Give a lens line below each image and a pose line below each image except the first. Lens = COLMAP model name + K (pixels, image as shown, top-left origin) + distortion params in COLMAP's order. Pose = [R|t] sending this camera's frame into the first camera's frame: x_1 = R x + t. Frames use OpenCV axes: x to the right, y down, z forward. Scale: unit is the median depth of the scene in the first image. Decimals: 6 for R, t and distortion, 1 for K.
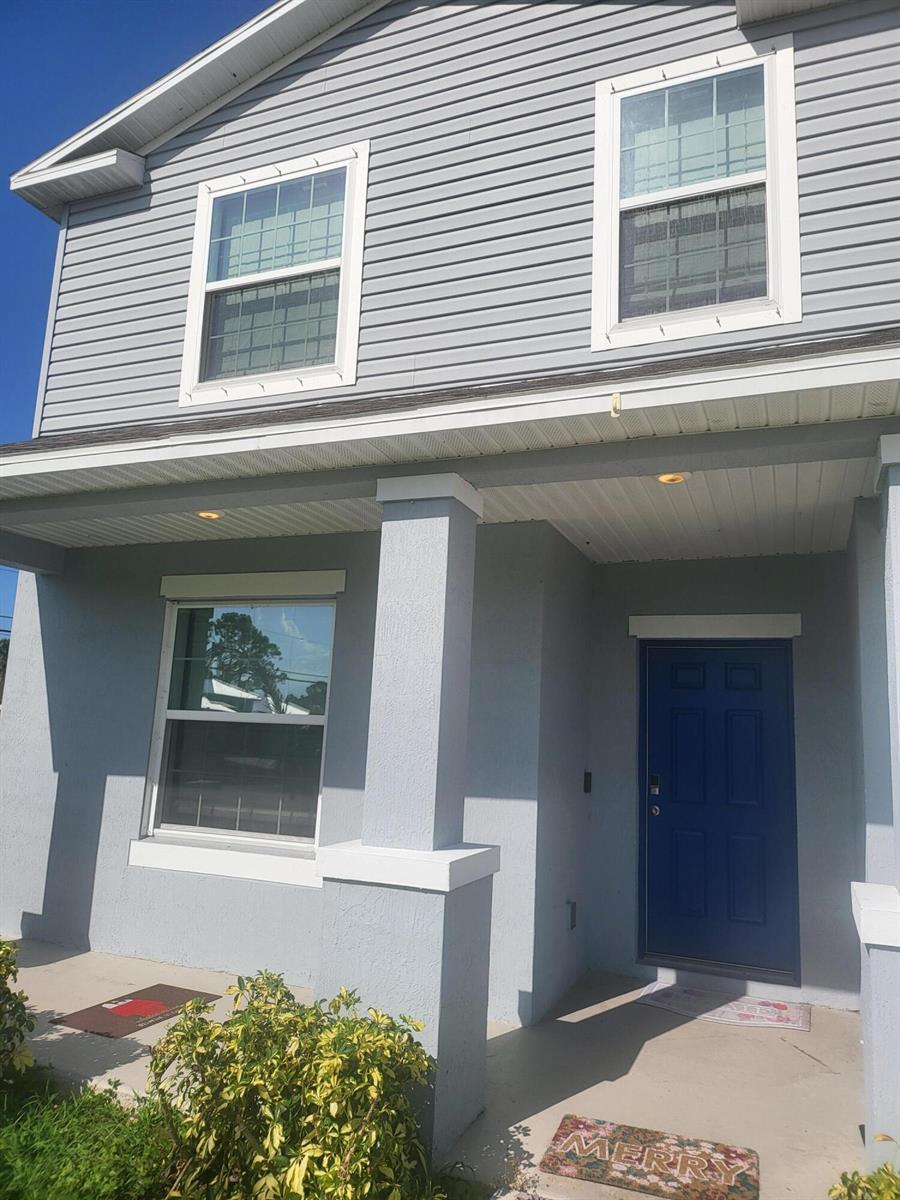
lens RADIAL K [[847.0, 0, 454.6], [0, 847.0, 600.4], [0, 0, 1]] dist [0.052366, -0.055625]
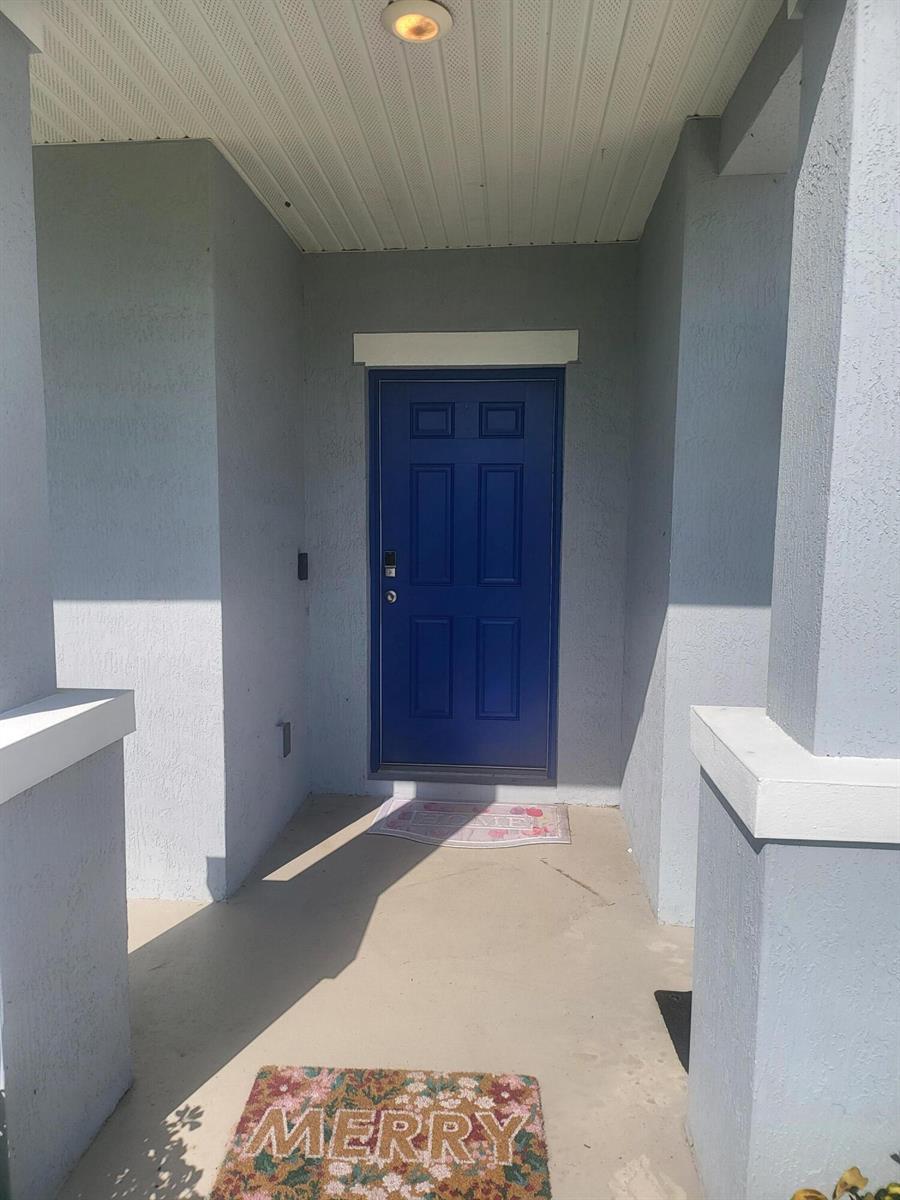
lens RADIAL K [[847.0, 0, 454.6], [0, 847.0, 600.4], [0, 0, 1]] dist [0.052366, -0.055625]
pose [[0.952668, -0.065168, 0.296945, 0.099988], [-0.013856, 0.966432, 0.256548, 0.082706], [-0.303696, -0.248519, 0.919786, 0.442630]]
